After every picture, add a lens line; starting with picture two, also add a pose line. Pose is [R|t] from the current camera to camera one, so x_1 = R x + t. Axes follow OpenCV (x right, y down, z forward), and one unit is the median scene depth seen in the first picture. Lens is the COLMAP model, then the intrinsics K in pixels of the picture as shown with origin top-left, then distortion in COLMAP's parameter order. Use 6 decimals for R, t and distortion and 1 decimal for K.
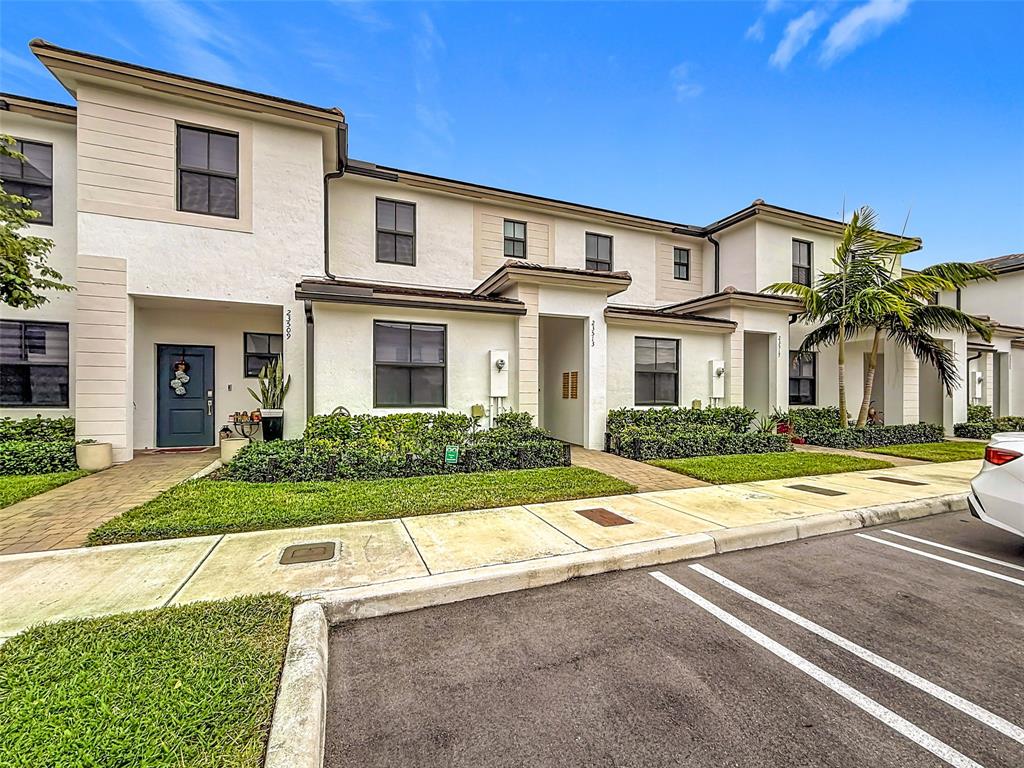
lens RADIAL K [[417.0, 0, 508.9], [0, 417.0, 410.2], [0, 0, 1]] dist [-0.003706, 0.001328]
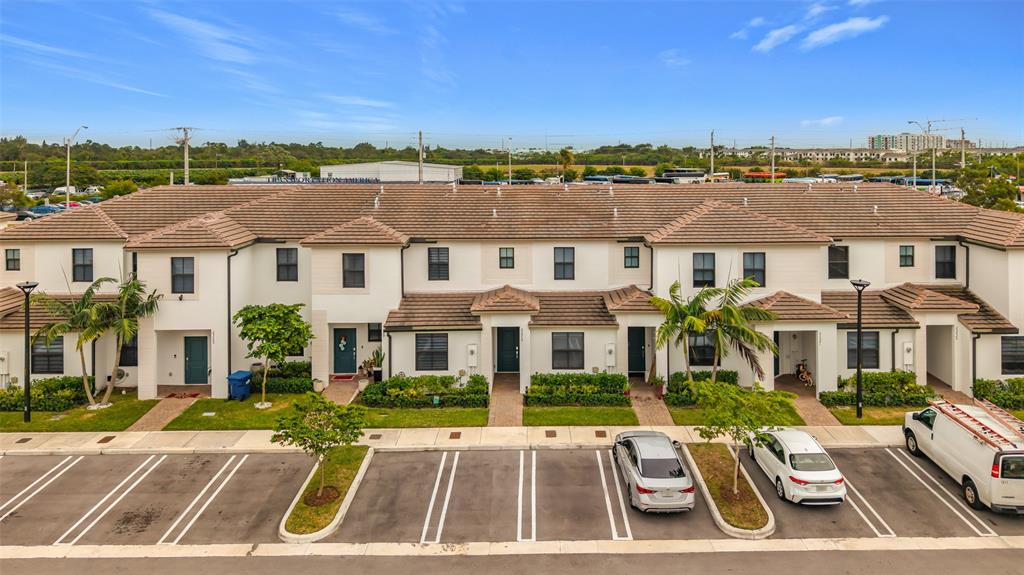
lens RADIAL K [[680.8, 0, 542.7], [0, 680.8, 220.7], [0, 0, 1]] dist [0.018552, -0.017655]
pose [[0.941530, 0.023782, -0.336088, 1.579156], [-0.007068, 0.998680, 0.050868, -1.030135], [0.336854, -0.045518, 0.940456, -2.260152]]
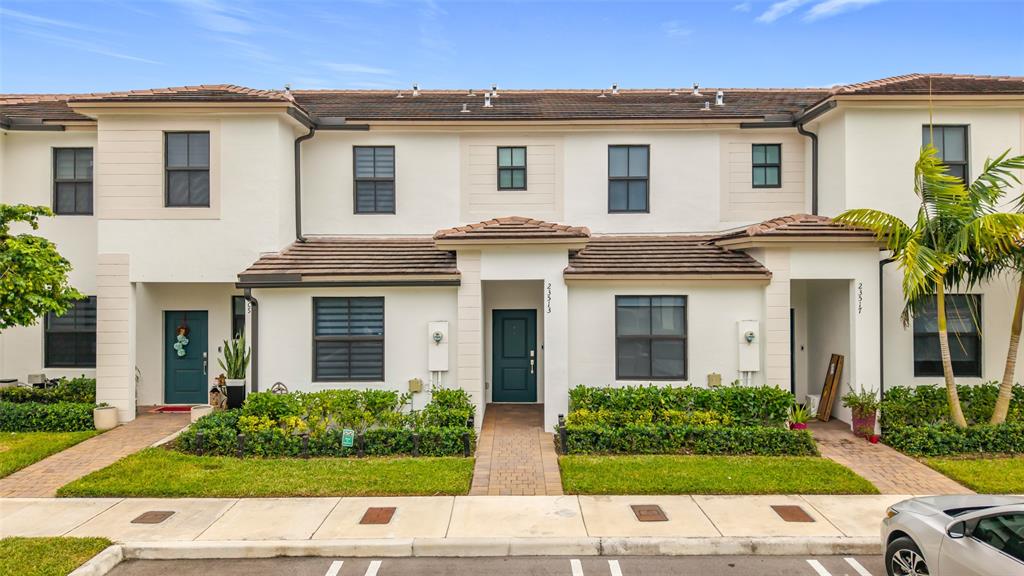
lens RADIAL K [[680.8, 0, 513.6], [0, 680.8, 297.6], [0, 0, 1]] dist [0.018552, -0.017655]
pose [[0.931728, 0.001773, -0.363151, 0.754991], [-0.004494, 0.999968, -0.006648, -0.206828], [0.363128, 0.007826, 0.931706, -0.395664]]
